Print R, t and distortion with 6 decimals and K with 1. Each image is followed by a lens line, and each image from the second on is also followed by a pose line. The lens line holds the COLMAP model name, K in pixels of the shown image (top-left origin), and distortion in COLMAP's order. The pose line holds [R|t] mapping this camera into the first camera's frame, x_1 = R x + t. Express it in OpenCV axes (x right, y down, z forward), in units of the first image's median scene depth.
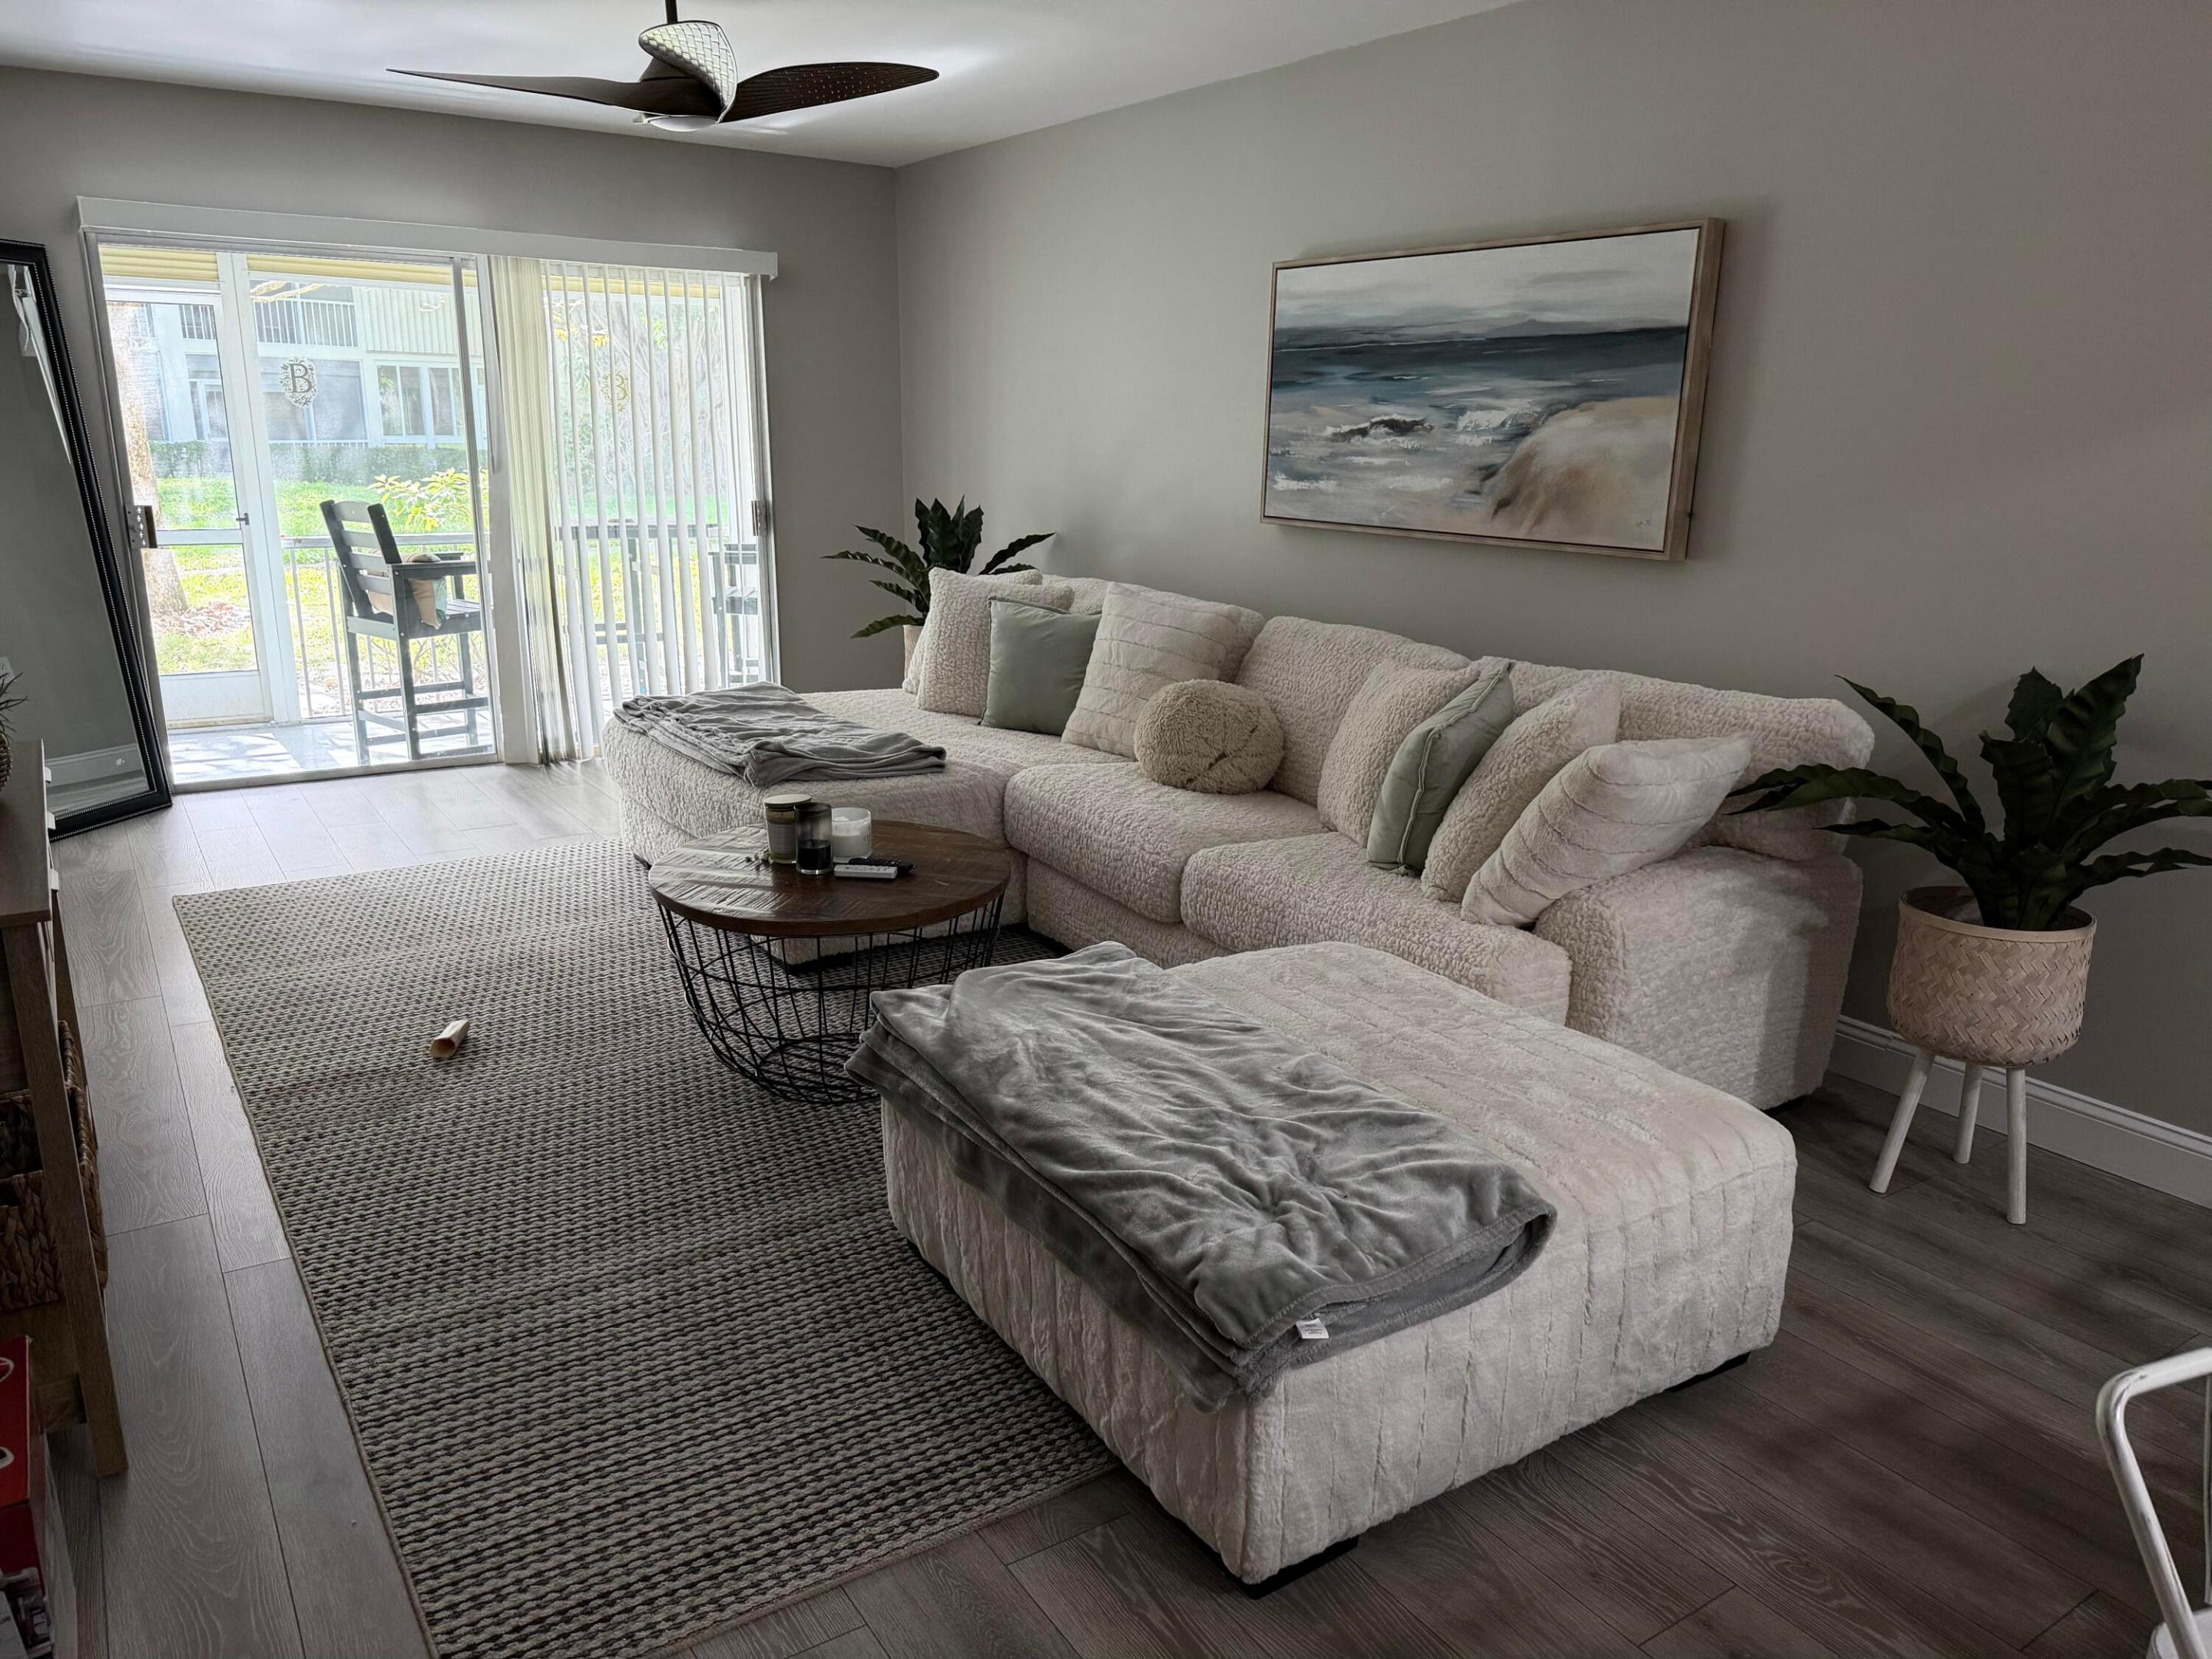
lens RADIAL K [[1547.0, 0, 1112.1], [0, 1547.0, 819.3], [0, 0, 1]] dist [0.126148, -0.180799]
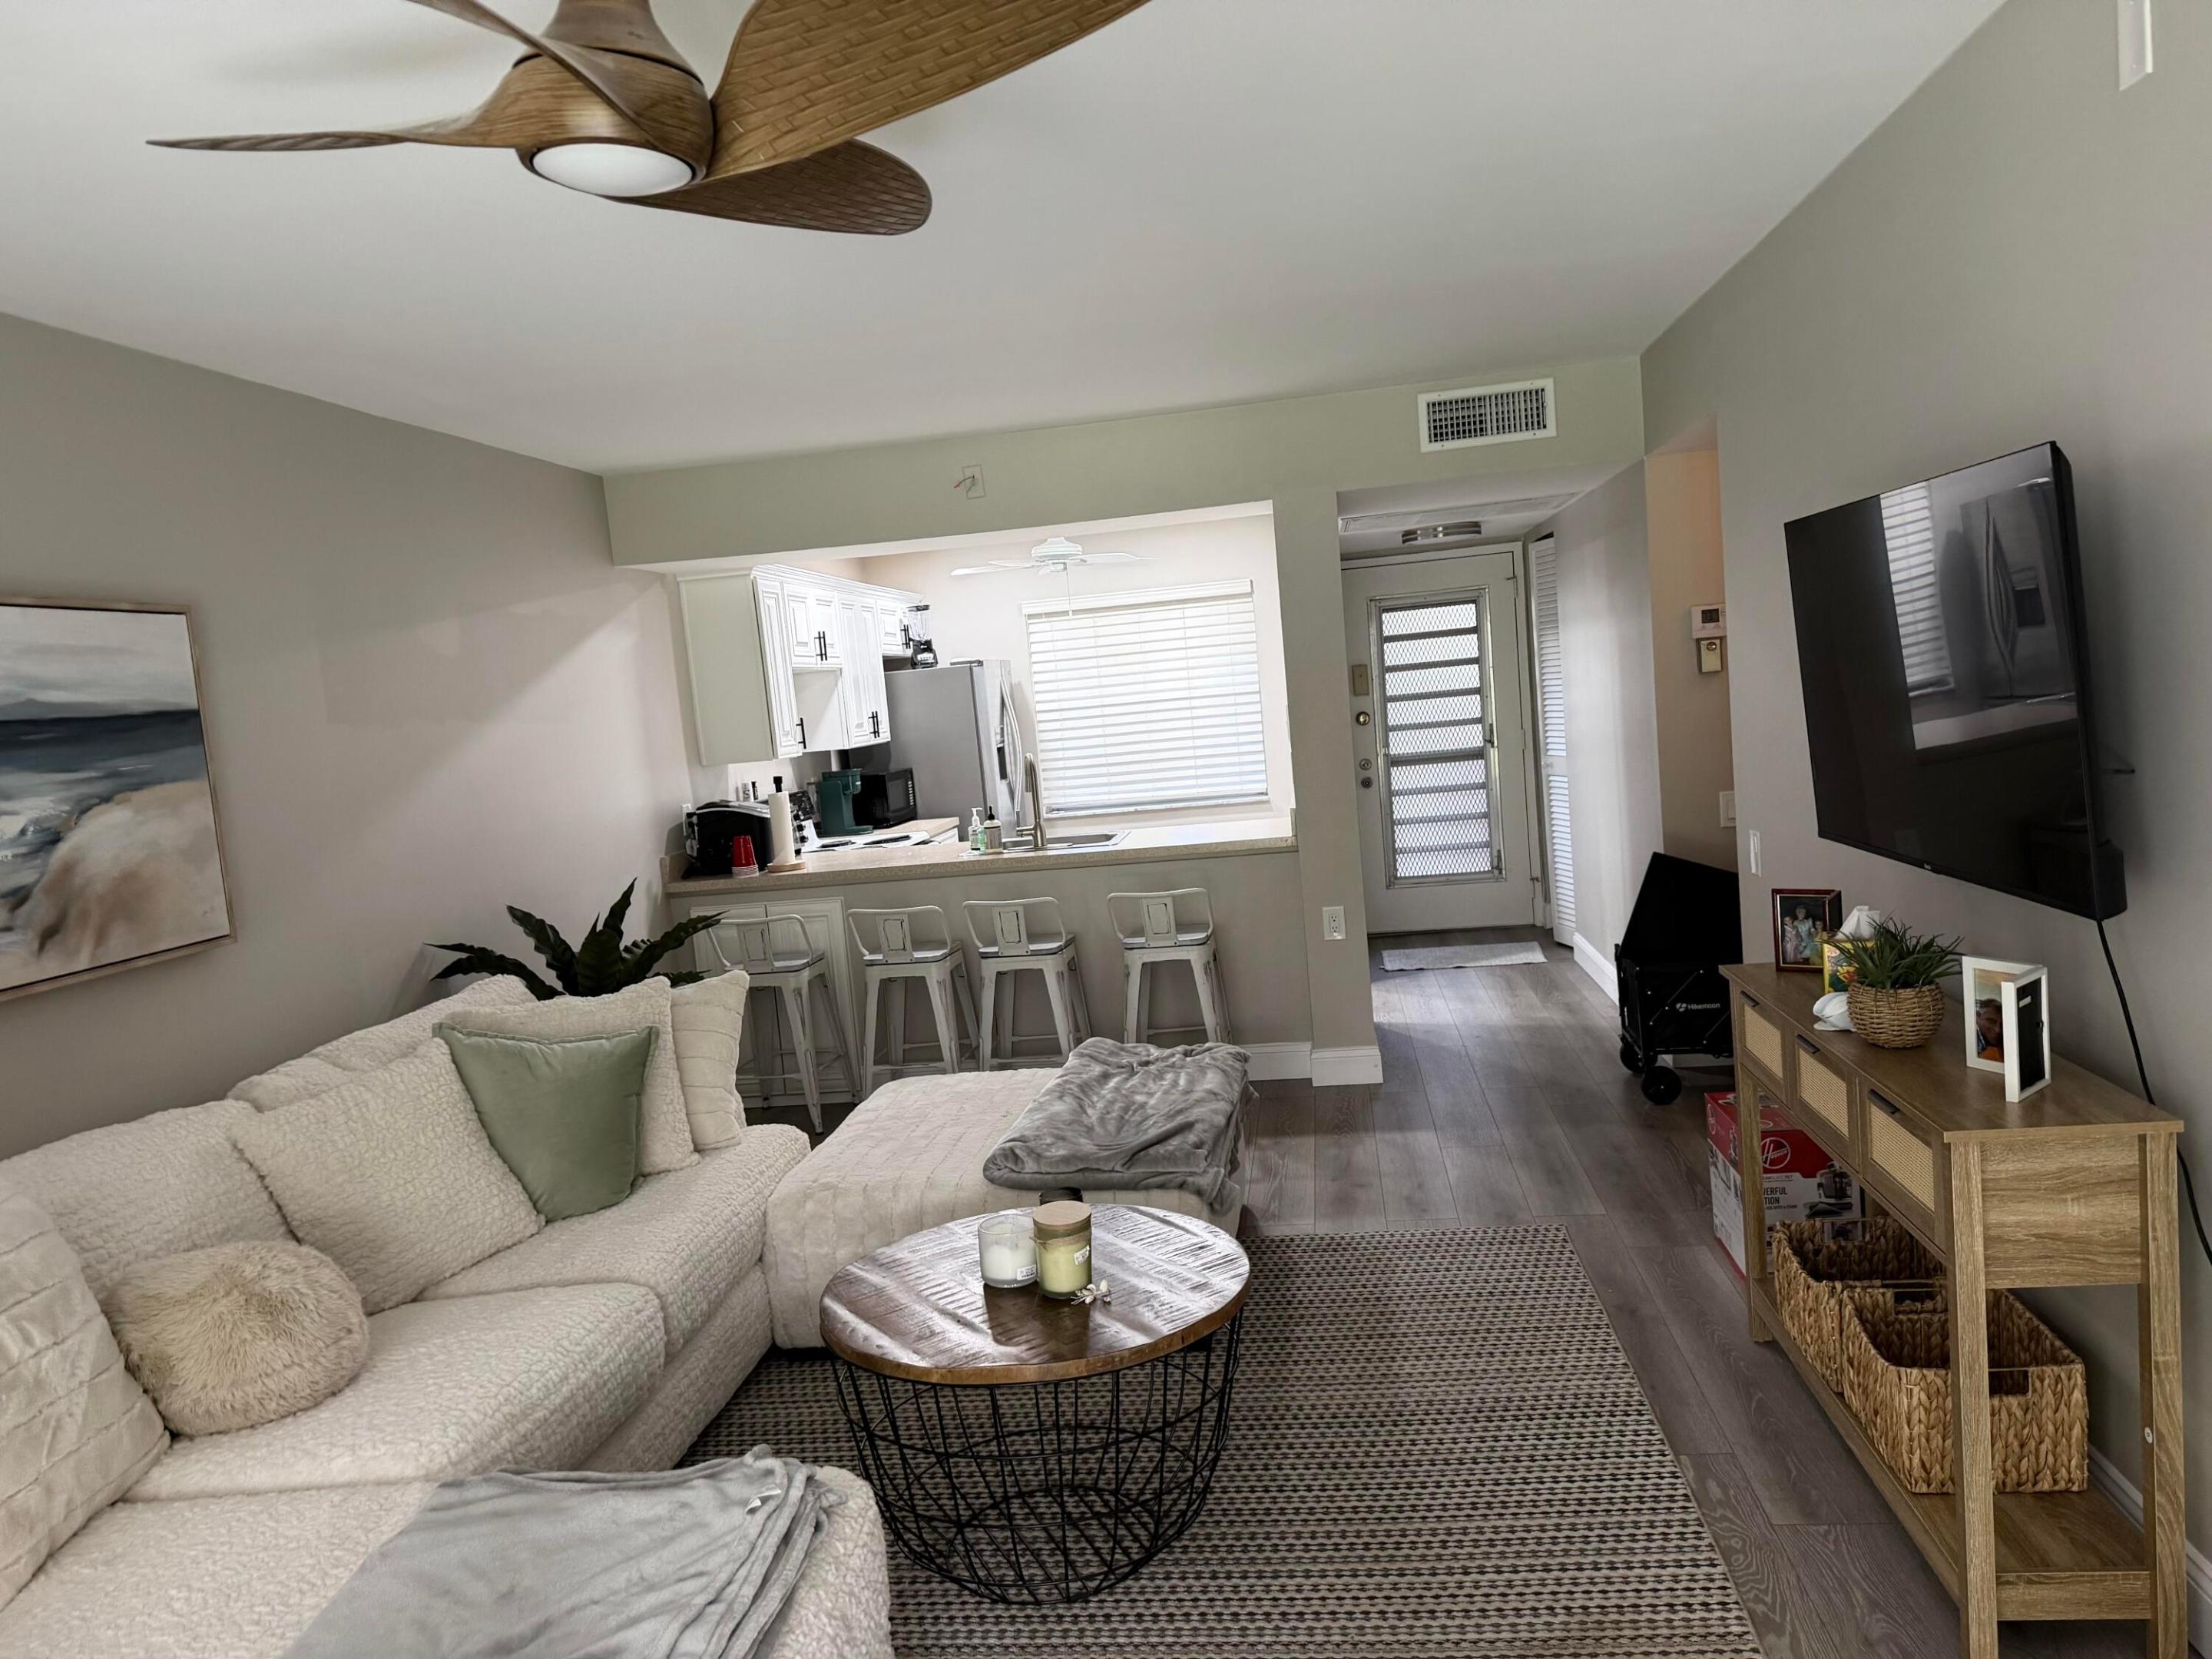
lens RADIAL K [[1547.0, 0, 1112.1], [0, 1547.0, 819.3], [0, 0, 1]] dist [0.126148, -0.180799]
pose [[-0.740822, -0.003643, 0.671691, -0.640794], [0.243896, 0.930277, 0.274043, -0.345328], [-0.625857, 0.366840, -0.688281, 1.220719]]
